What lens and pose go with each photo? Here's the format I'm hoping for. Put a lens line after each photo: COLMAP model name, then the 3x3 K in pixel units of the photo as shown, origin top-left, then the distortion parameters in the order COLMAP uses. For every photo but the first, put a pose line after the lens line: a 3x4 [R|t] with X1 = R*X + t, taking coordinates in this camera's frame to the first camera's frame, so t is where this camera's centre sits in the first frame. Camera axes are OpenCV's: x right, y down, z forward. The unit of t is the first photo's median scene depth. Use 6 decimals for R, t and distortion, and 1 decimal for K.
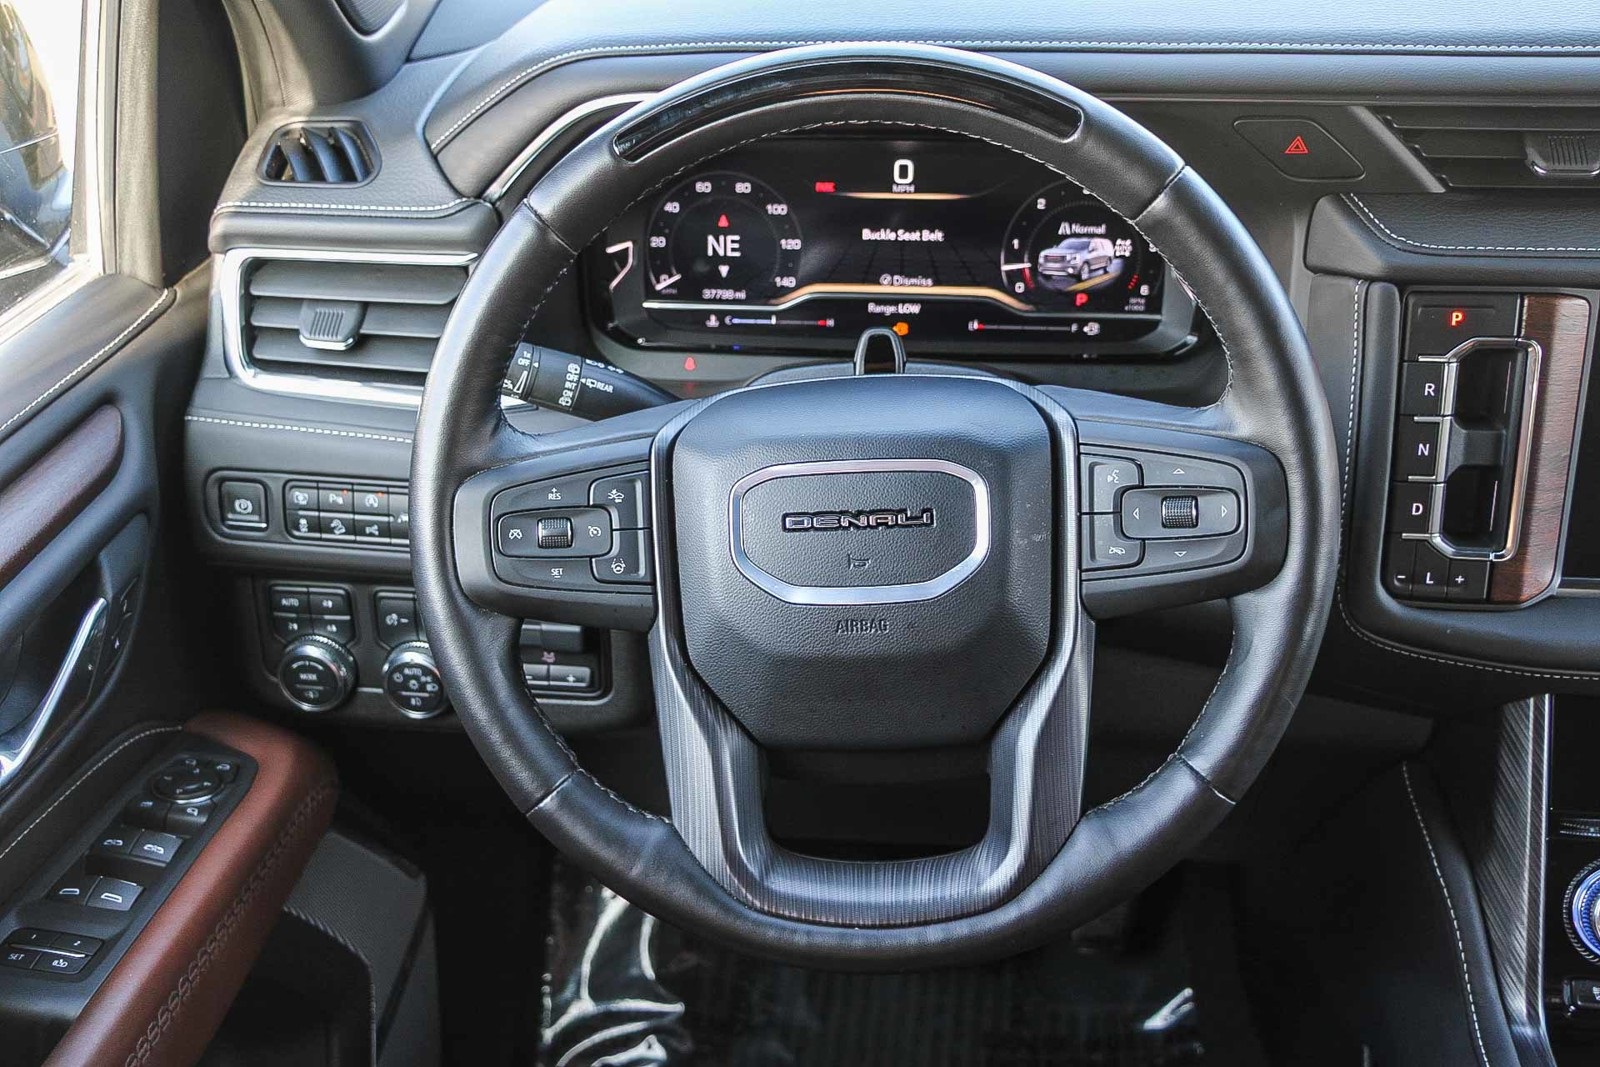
lens RADIAL K [[1813.5, 0, 784.1], [0, 1813.5, 548.0], [0, 0, 1]] dist [0.018461, 0.000000]
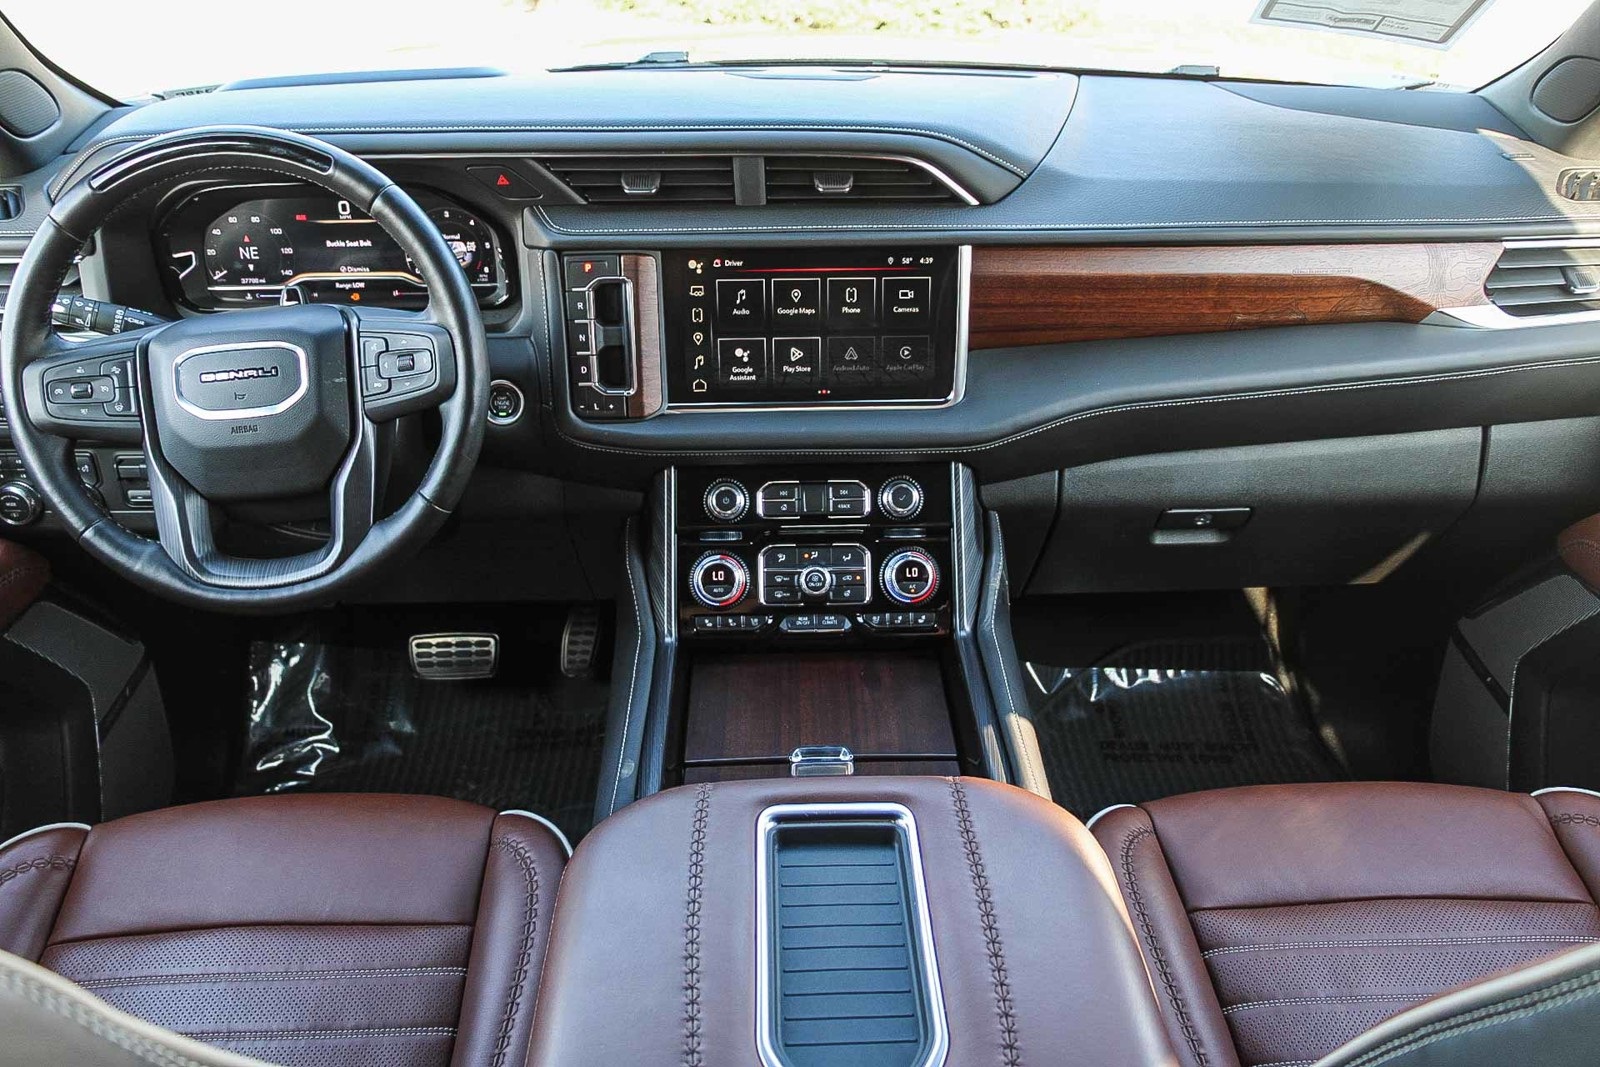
lens RADIAL K [[1266.1, 0, 789.9], [0, 1266.1, 534.4], [0, 0, 1]] dist [-0.033788, 0.031133]
pose [[0.991009, -0.053224, 0.122751, 0.402014], [0.052716, 0.998582, 0.007387, 0.157471], [-0.122970, -0.000850, 0.992410, -0.356315]]
